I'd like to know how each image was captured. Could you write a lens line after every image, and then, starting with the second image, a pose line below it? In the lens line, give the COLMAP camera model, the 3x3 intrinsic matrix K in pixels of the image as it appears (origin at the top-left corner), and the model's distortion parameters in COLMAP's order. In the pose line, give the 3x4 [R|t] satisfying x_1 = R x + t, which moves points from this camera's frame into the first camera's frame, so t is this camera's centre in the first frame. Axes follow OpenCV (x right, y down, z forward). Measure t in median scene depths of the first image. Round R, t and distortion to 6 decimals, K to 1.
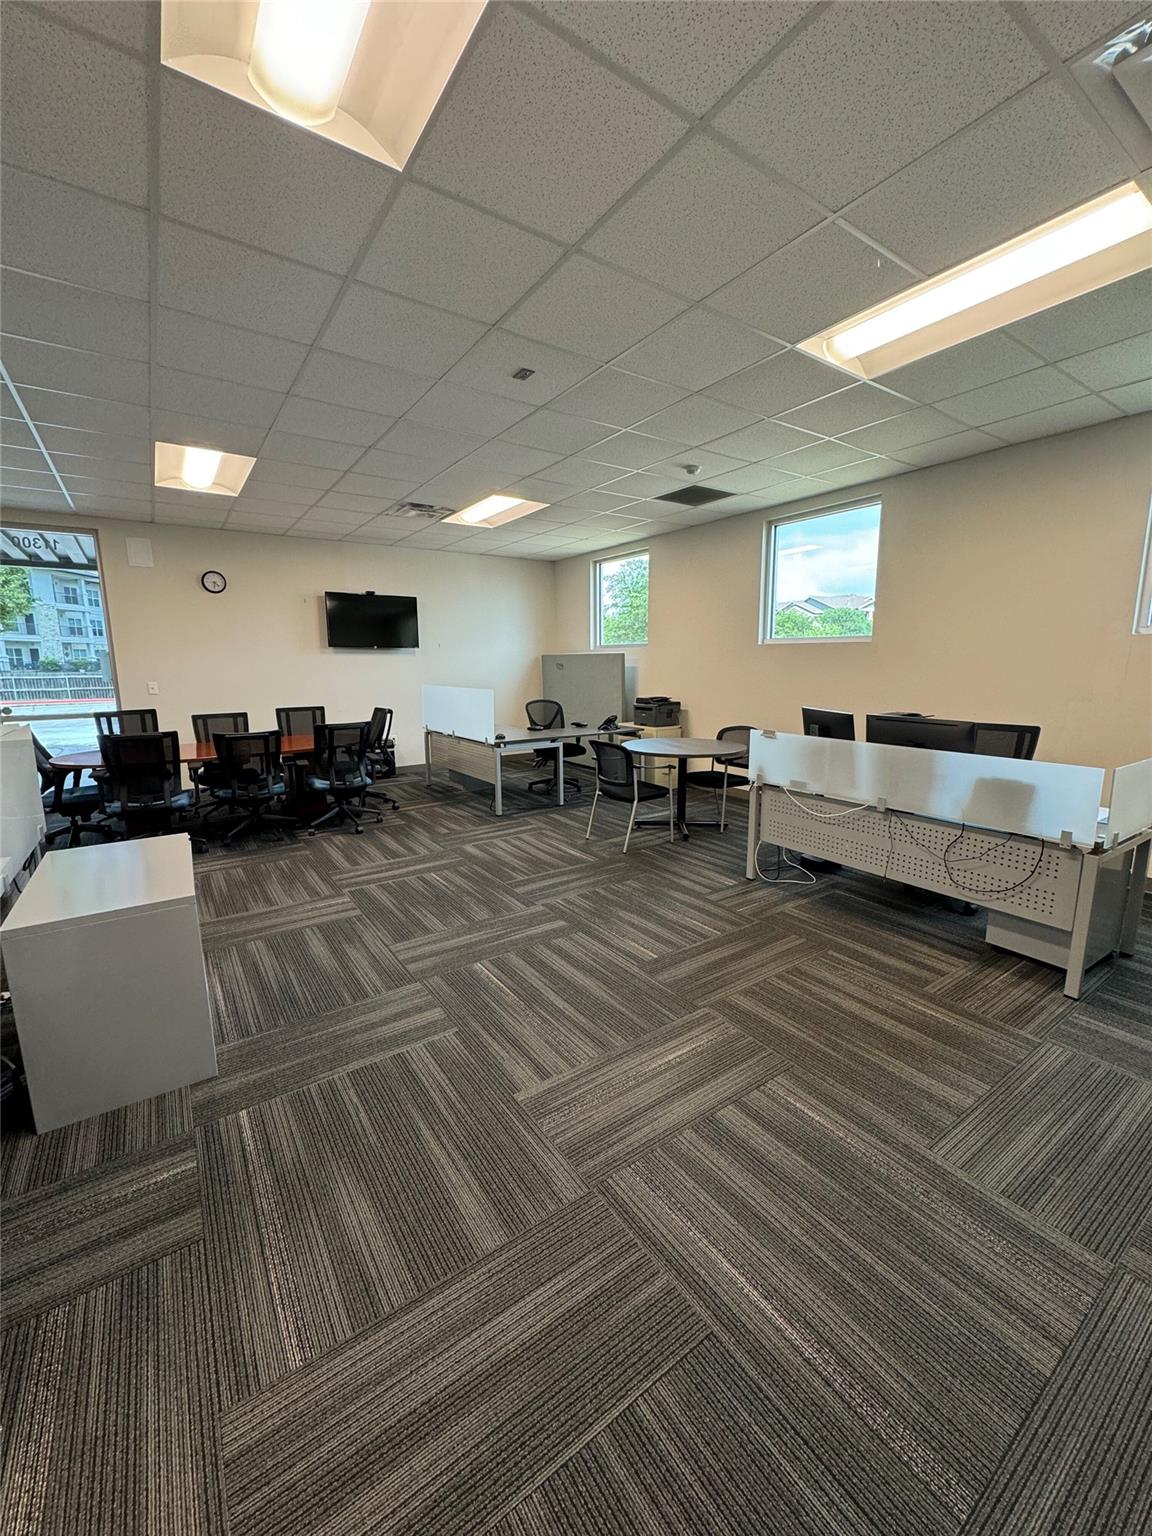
lens RADIAL K [[610.1, 0, 577.2], [0, 610.1, 759.7], [0, 0, 1]] dist [-0.002652, 0.000131]
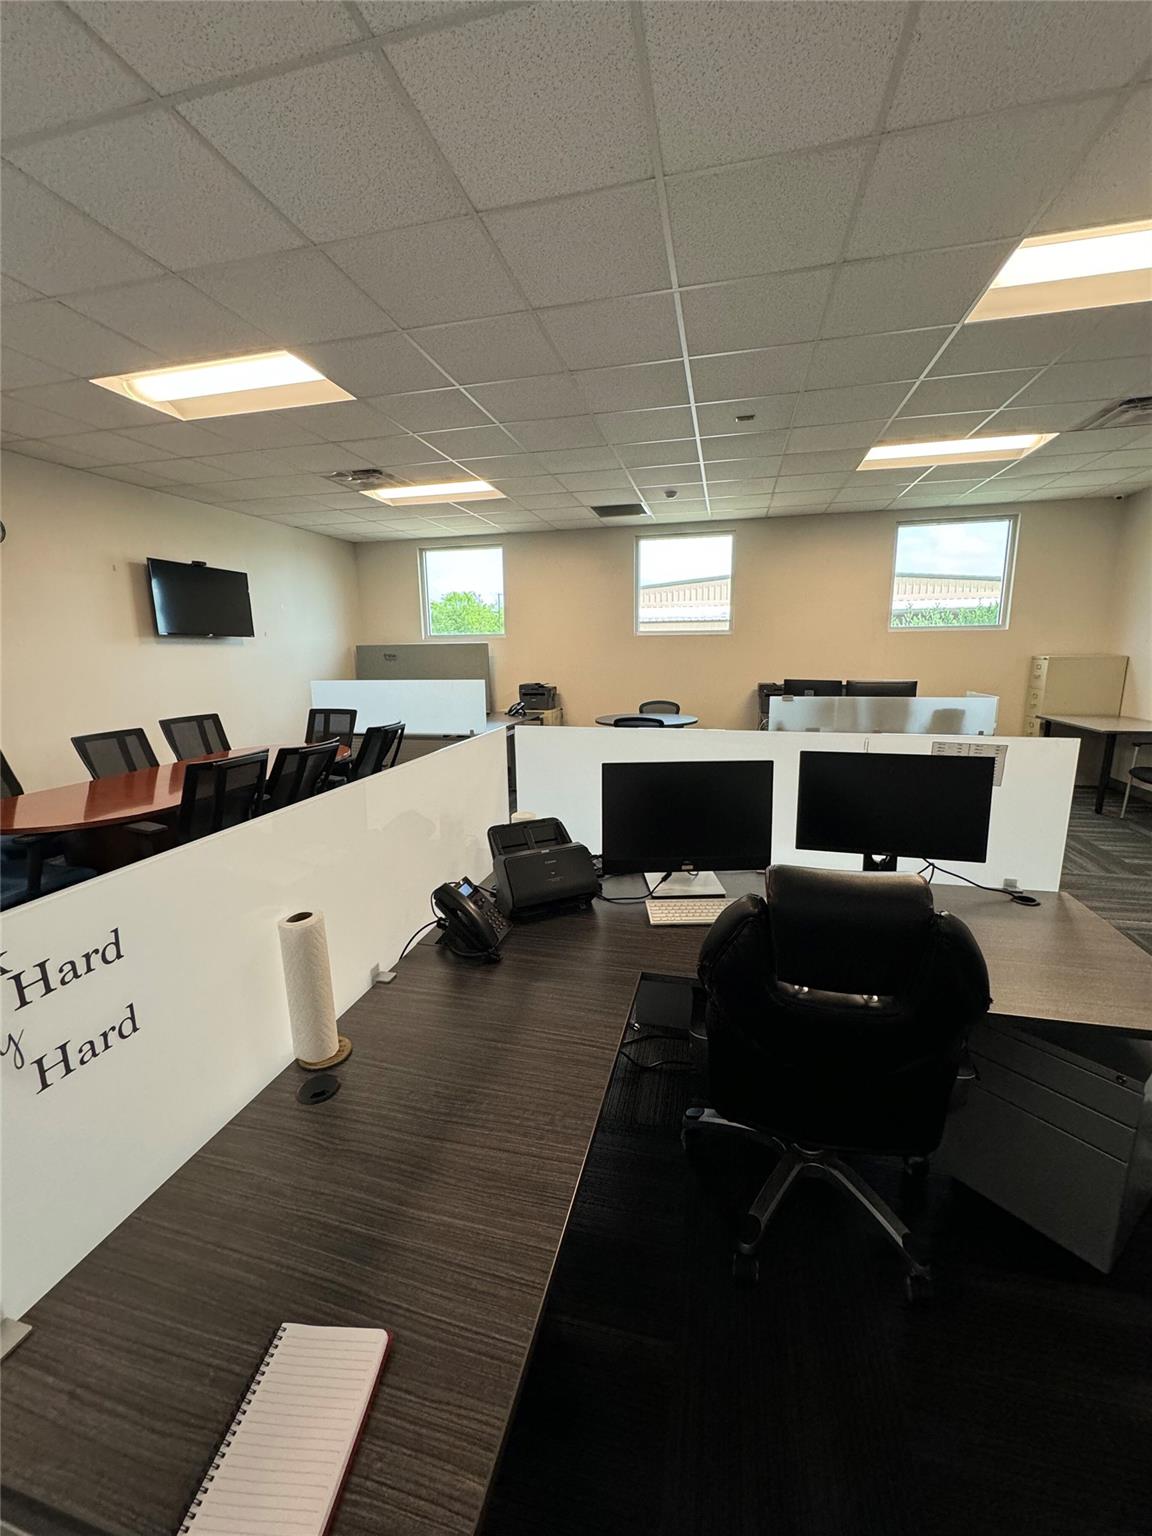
lens RADIAL K [[610.1, 0, 577.9], [0, 610.1, 764.1], [0, 0, 1]] dist [-0.002652, 0.000131]
pose [[0.745197, -0.129116, 0.654226, -0.935781], [0.116444, 0.991198, 0.062984, -0.034306], [-0.656600, 0.029245, 0.753672, 0.226316]]
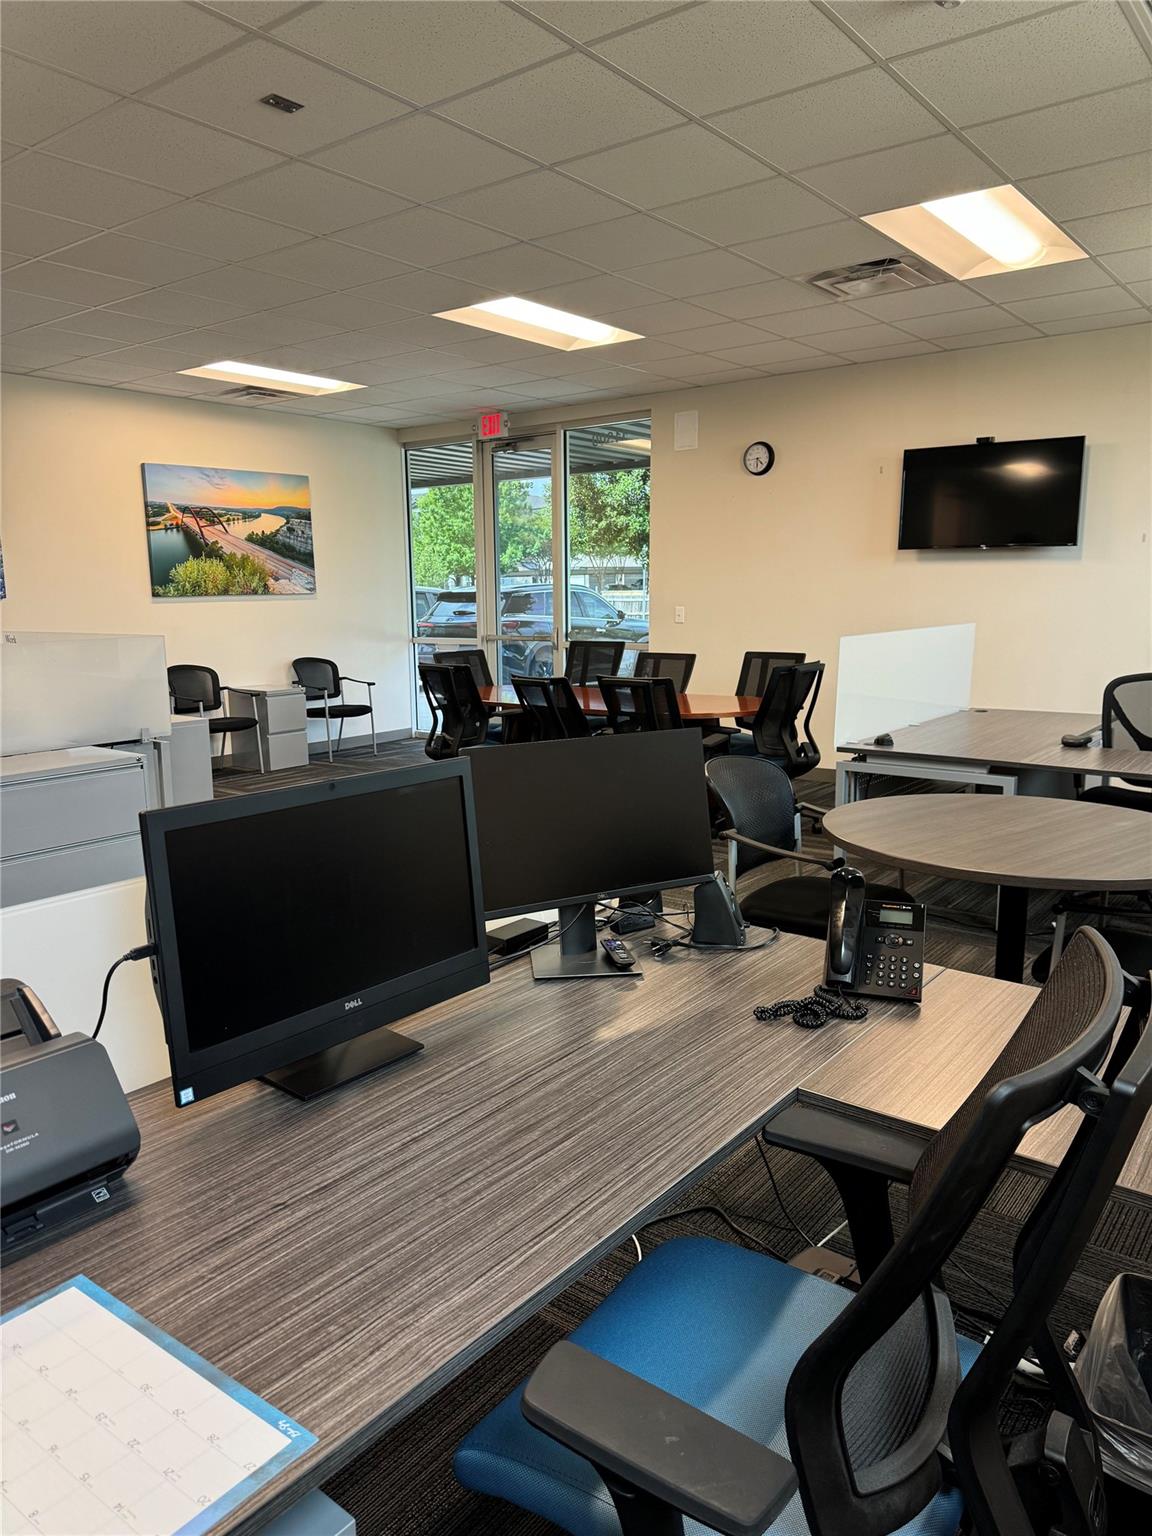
lens RADIAL K [[1073.4, 0, 545.8], [0, 1073.4, 720.2], [0, 0, 1]] dist [0.080625, -0.100551]
pose [[0.295892, 0.122603, -0.947321, 0.795156], [-0.148010, 0.985636, 0.081331, -0.115362], [0.943685, 0.116147, 0.309788, 0.729621]]
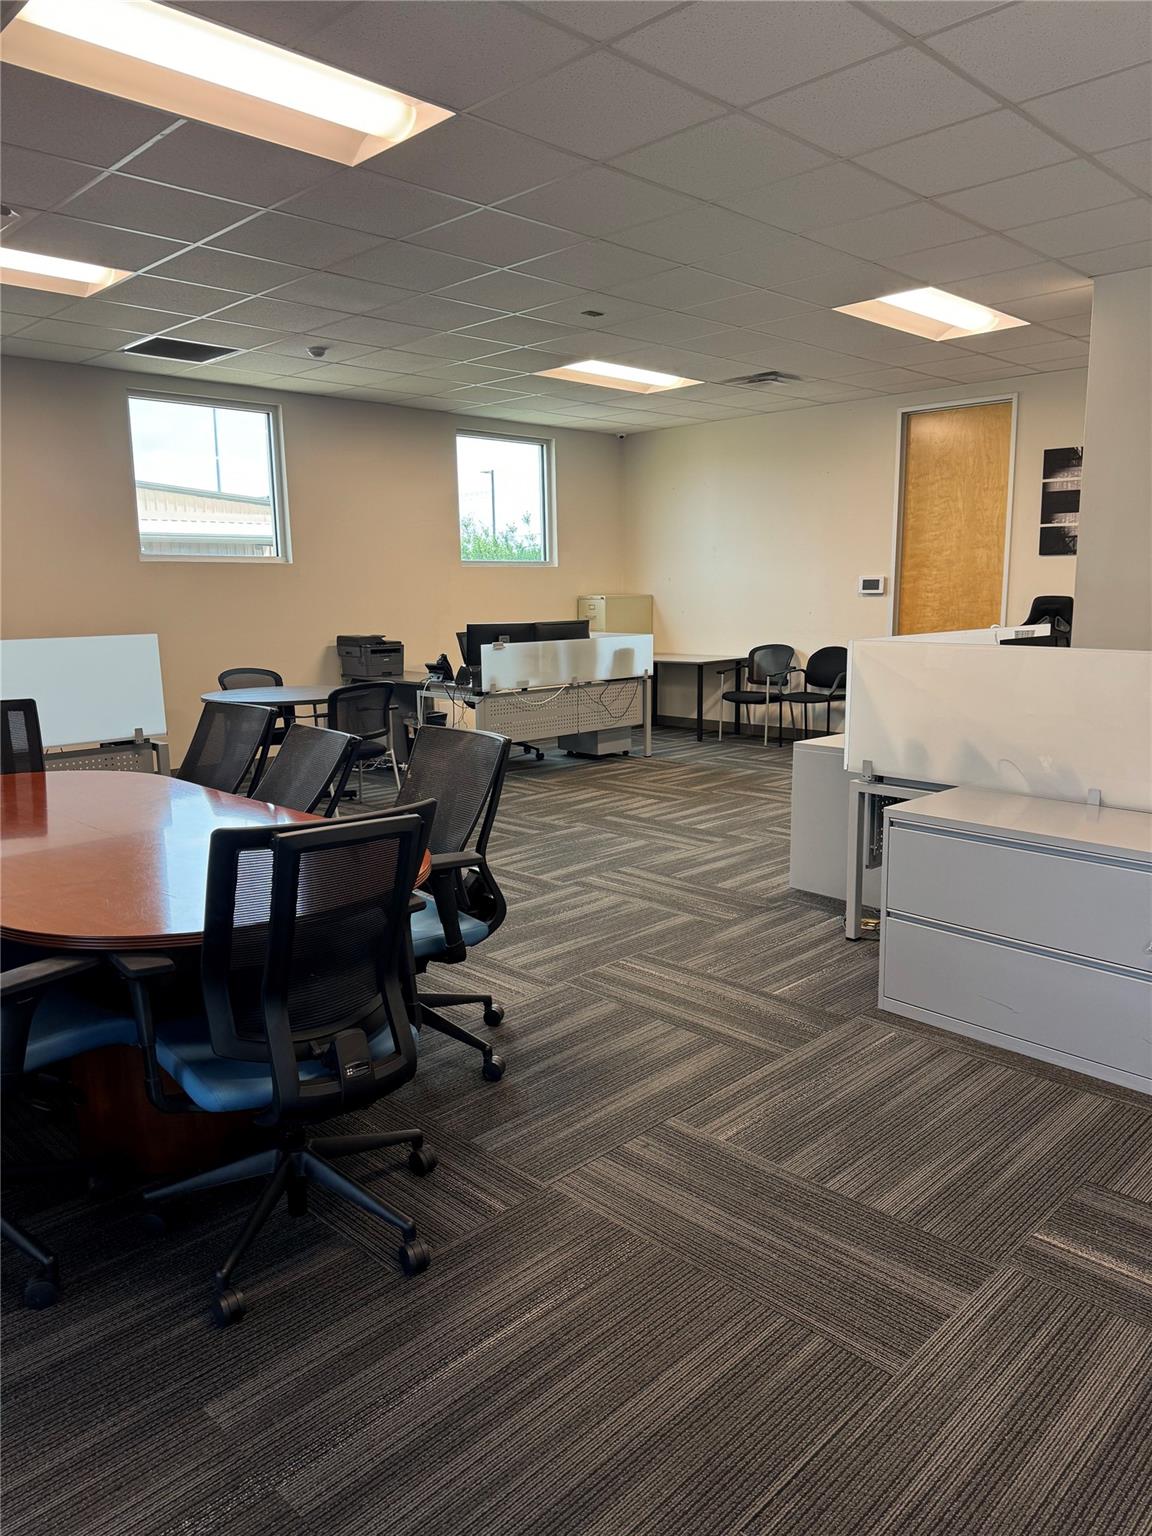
lens RADIAL K [[1073.4, 0, 580.6], [0, 1073.4, 771.9], [0, 0, 1]] dist [0.080625, -0.100551]
pose [[-0.177015, -0.160907, 0.970966, -1.572280], [0.170881, 0.966537, 0.191326, -0.159582], [-0.969260, 0.199787, -0.143595, 1.093104]]
